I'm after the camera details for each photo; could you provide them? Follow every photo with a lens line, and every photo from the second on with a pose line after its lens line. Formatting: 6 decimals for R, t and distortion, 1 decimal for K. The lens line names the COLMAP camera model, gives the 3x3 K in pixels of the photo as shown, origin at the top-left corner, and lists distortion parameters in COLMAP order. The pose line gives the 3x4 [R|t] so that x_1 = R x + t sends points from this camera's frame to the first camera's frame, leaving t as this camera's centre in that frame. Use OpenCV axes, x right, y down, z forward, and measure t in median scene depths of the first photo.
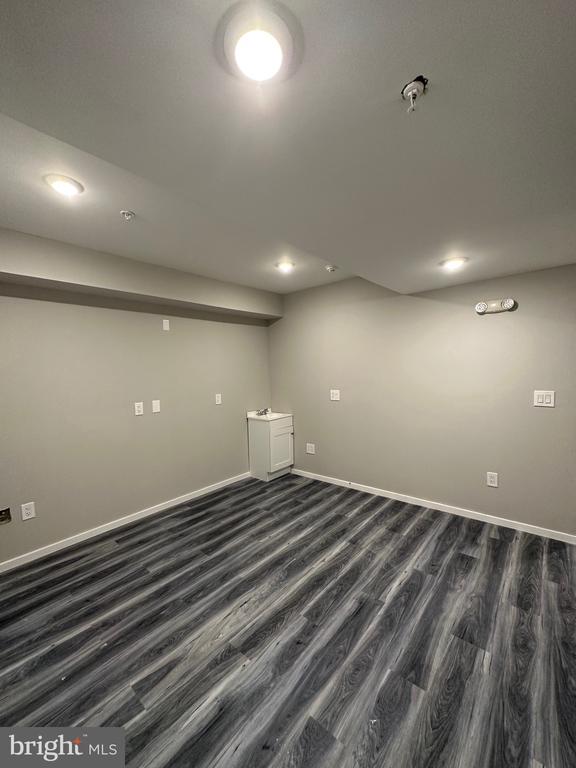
lens RADIAL K [[305.8, 0, 288.0], [0, 305.8, 384.0], [0, 0, 1]] dist [-0.001366, 0.000219]
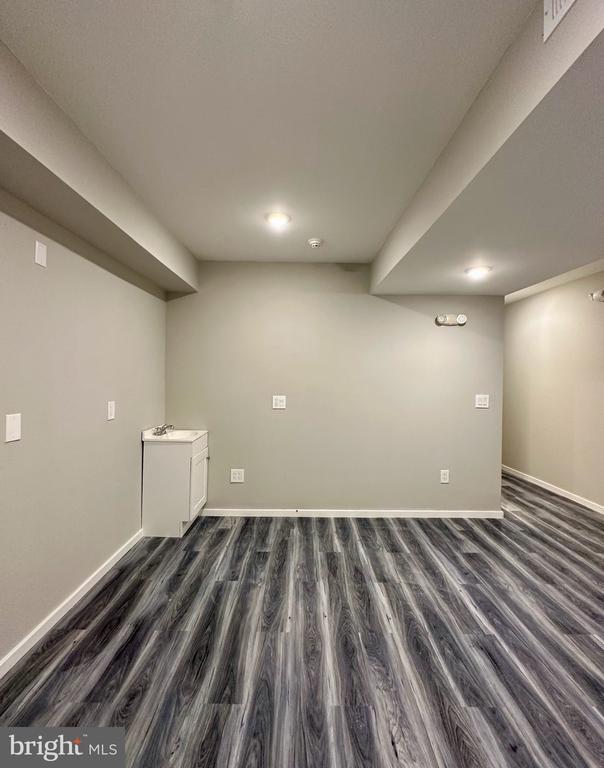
lens RADIAL K [[332.4, 0, 301.1], [0, 332.4, 380.8], [0, 0, 1]] dist [-0.000856, 0.000202]
pose [[0.757296, 0.035799, 0.652090, -0.545022], [-0.006049, 0.998838, -0.047811, 0.033303], [-0.653044, 0.032263, 0.756632, 0.458921]]
